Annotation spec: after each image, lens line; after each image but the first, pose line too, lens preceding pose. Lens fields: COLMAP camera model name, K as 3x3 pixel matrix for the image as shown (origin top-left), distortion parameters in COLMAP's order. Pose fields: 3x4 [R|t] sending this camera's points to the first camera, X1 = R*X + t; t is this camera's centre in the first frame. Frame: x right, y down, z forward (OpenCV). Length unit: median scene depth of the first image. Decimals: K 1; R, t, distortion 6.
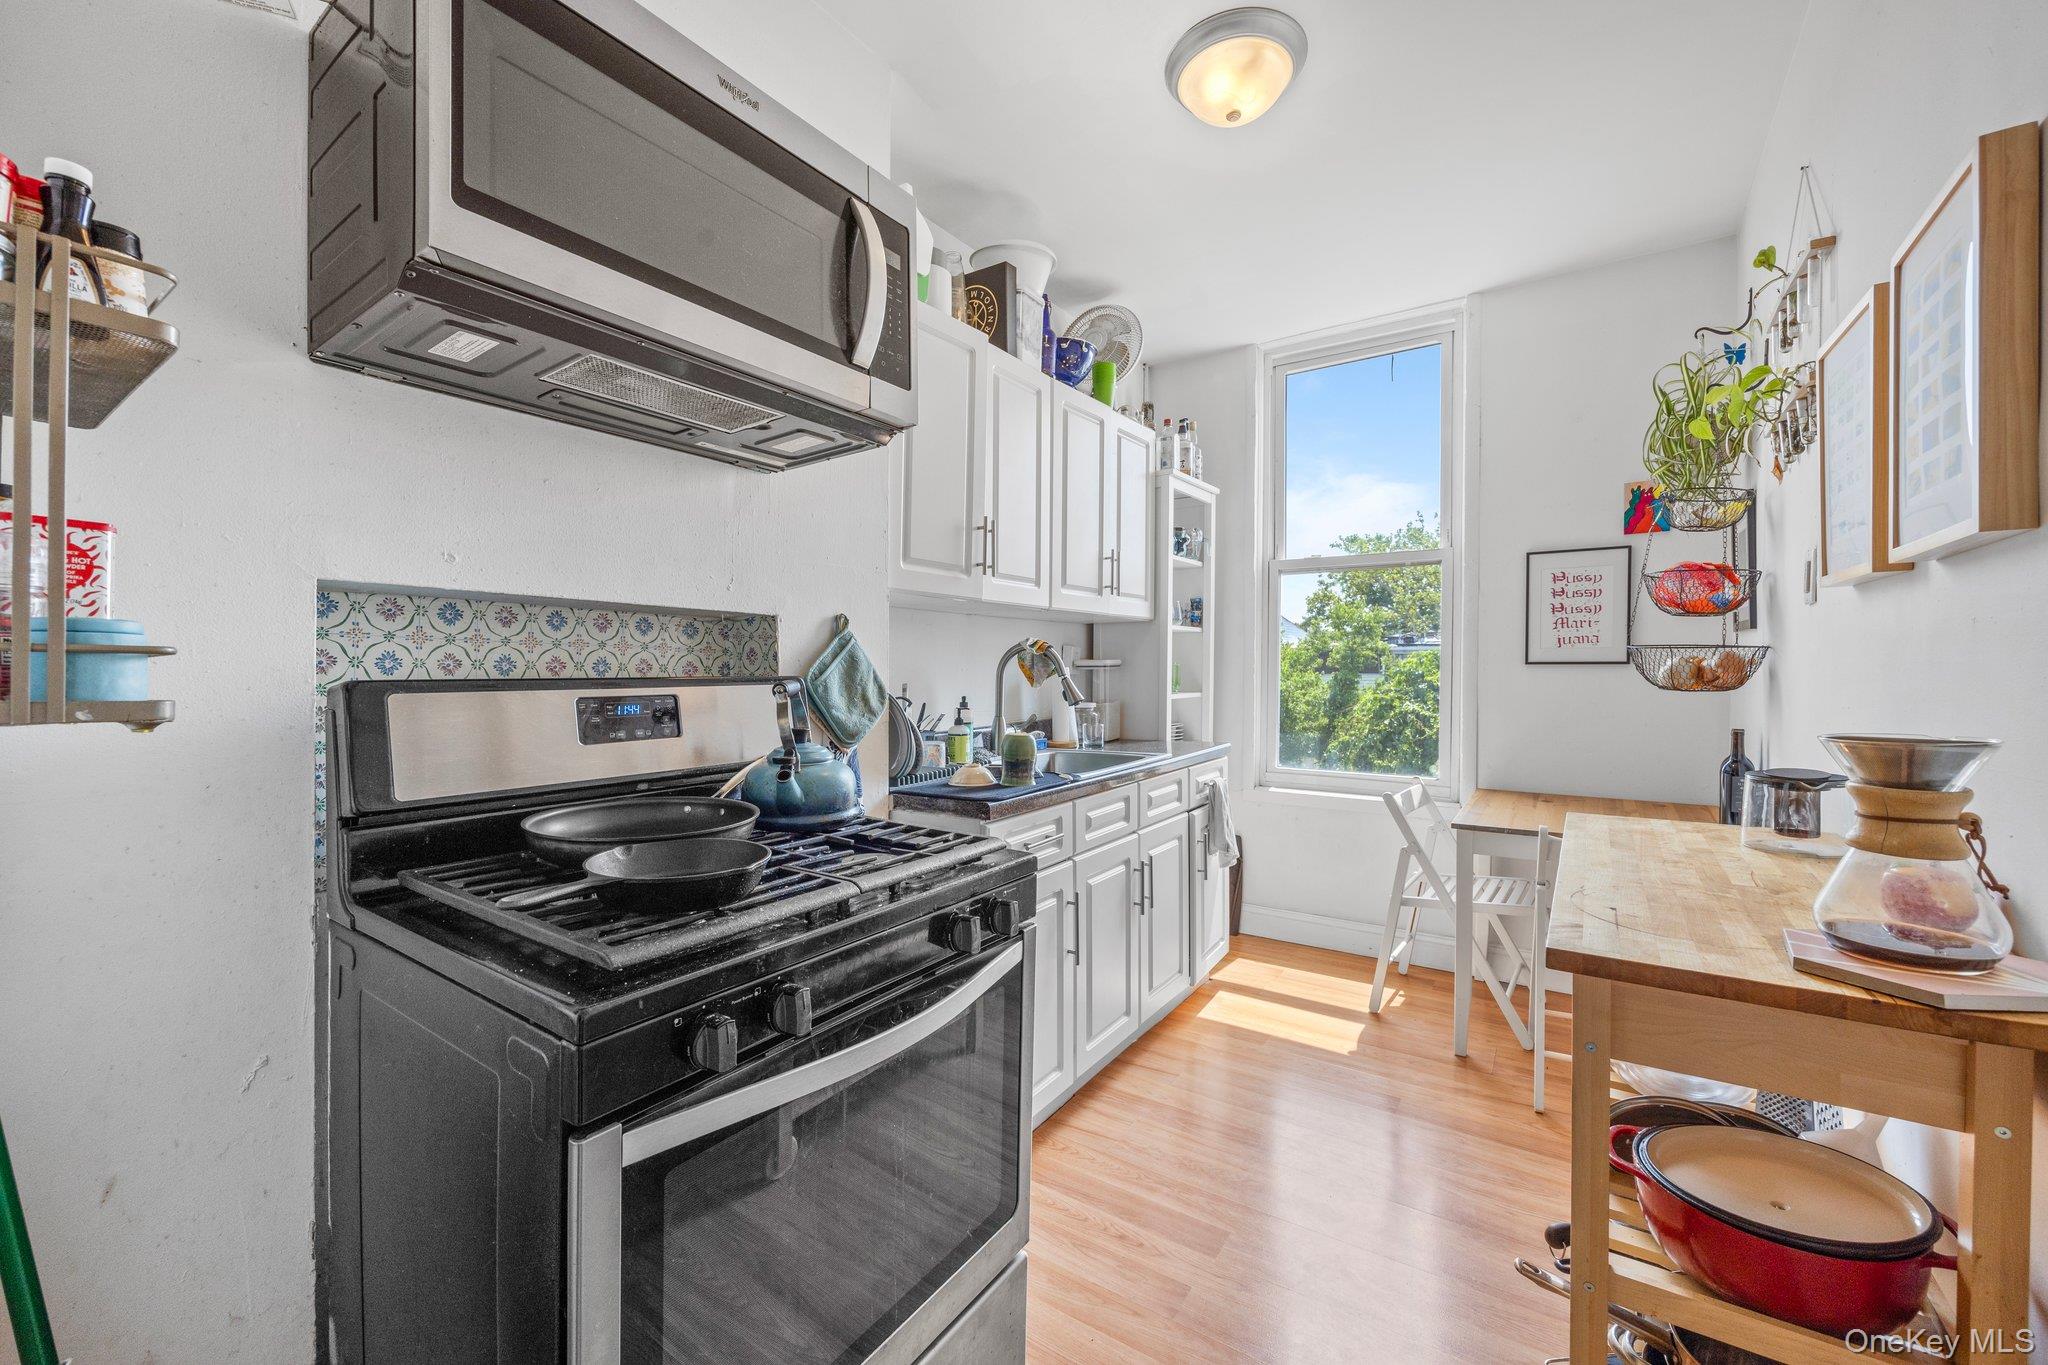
lens RADIAL K [[813.5, 0, 1018.7], [0, 813.5, 675.1], [0, 0, 1]] dist [-0.003183, -0.000170]
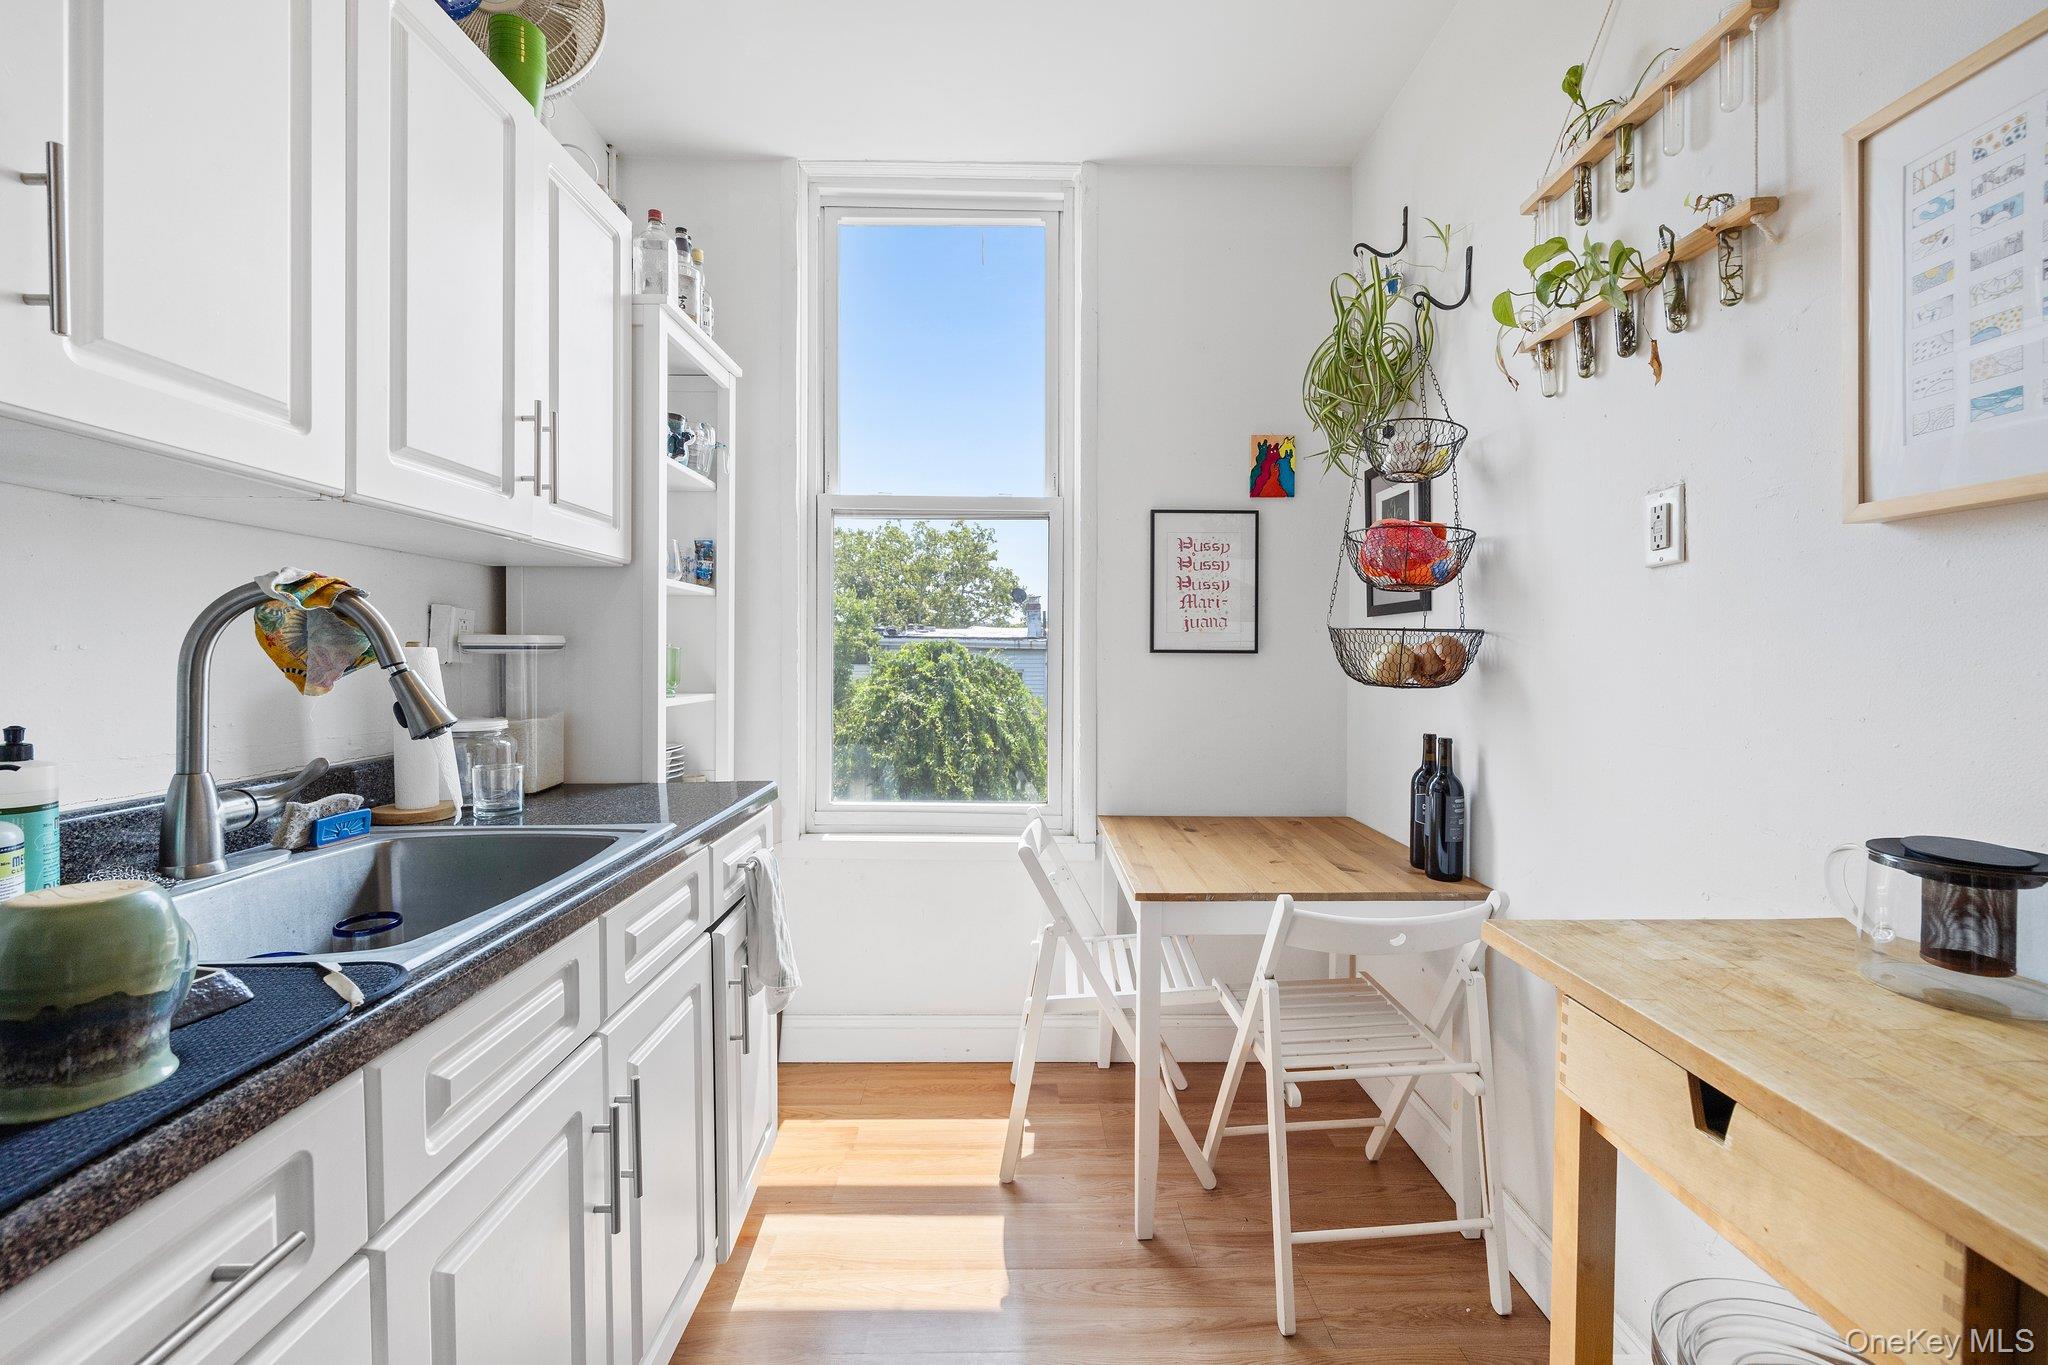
lens RADIAL K [[813.5, 0, 1018.7], [0, 813.5, 684.5], [0, 0, 1]] dist [-0.003183, -0.000170]
pose [[0.814827, -0.011000, 0.579600, 0.066663], [-0.002433, 0.999746, 0.022394, 0.000291], [-0.579699, -0.019658, 0.814594, 0.442192]]
